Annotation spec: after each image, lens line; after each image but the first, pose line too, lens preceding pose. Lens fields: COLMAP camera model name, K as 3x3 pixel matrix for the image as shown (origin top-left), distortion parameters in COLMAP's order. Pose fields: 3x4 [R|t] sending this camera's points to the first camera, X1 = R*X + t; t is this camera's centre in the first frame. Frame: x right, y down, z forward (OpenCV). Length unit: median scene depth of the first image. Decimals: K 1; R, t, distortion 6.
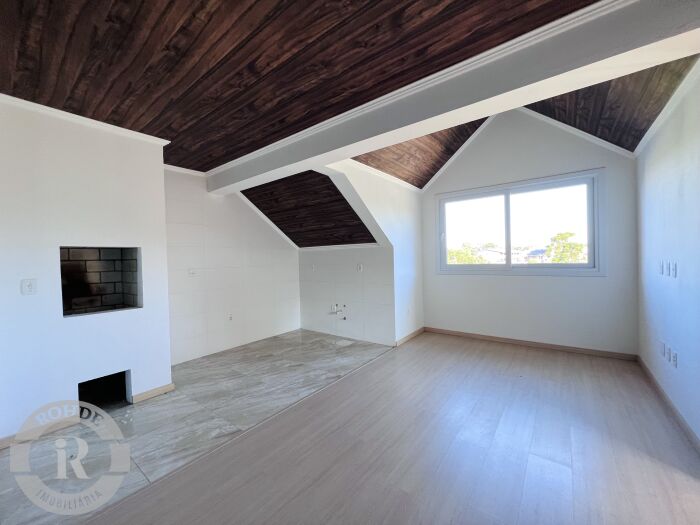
lens RADIAL K [[280.8, 0, 350.5], [0, 280.8, 262.6], [0, 0, 1]] dist [-0.004080, 0.000697]
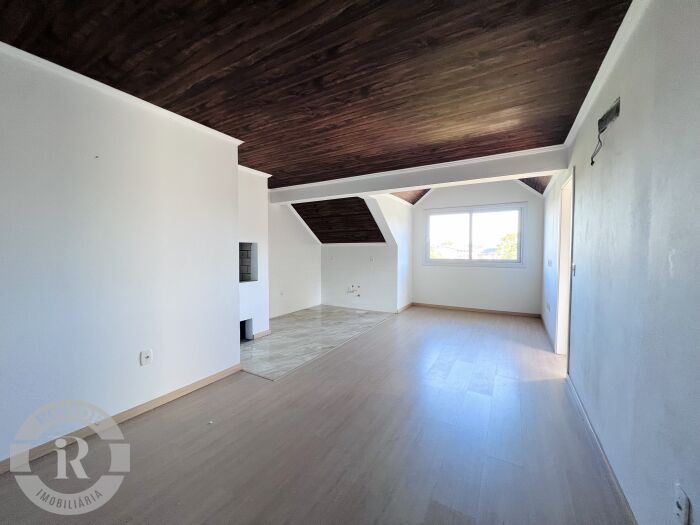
lens RADIAL K [[280.8, 0, 349.5], [0, 280.8, 263.9], [0, 0, 1]] dist [-0.004080, 0.000697]
pose [[0.991805, 0.020214, 0.126152, -0.318997], [-0.023705, 0.999375, 0.026234, 0.007297], [-0.125543, -0.029009, 0.991664, -0.489967]]
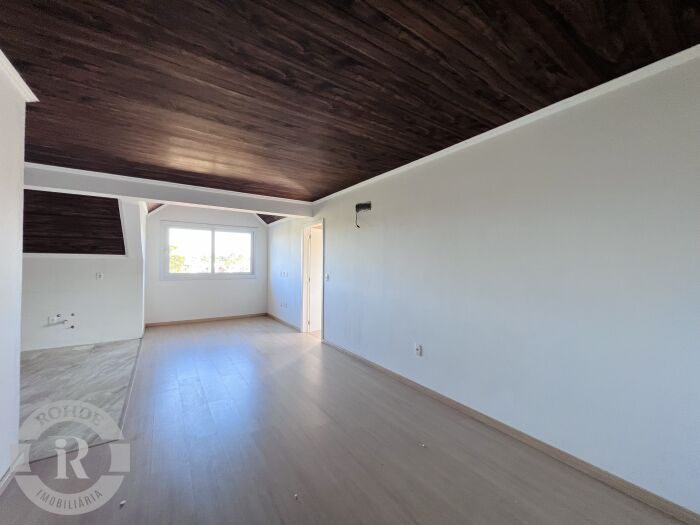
lens RADIAL K [[279.8, 0, 353.0], [0, 279.8, 261.6], [0, 0, 1]] dist [-0.002635, -0.000291]
pose [[0.315101, 0.037586, 0.948314, -0.855275], [0.001192, 0.999199, -0.039999, 0.007984], [-0.949058, 0.013735, 0.314803, -0.351836]]
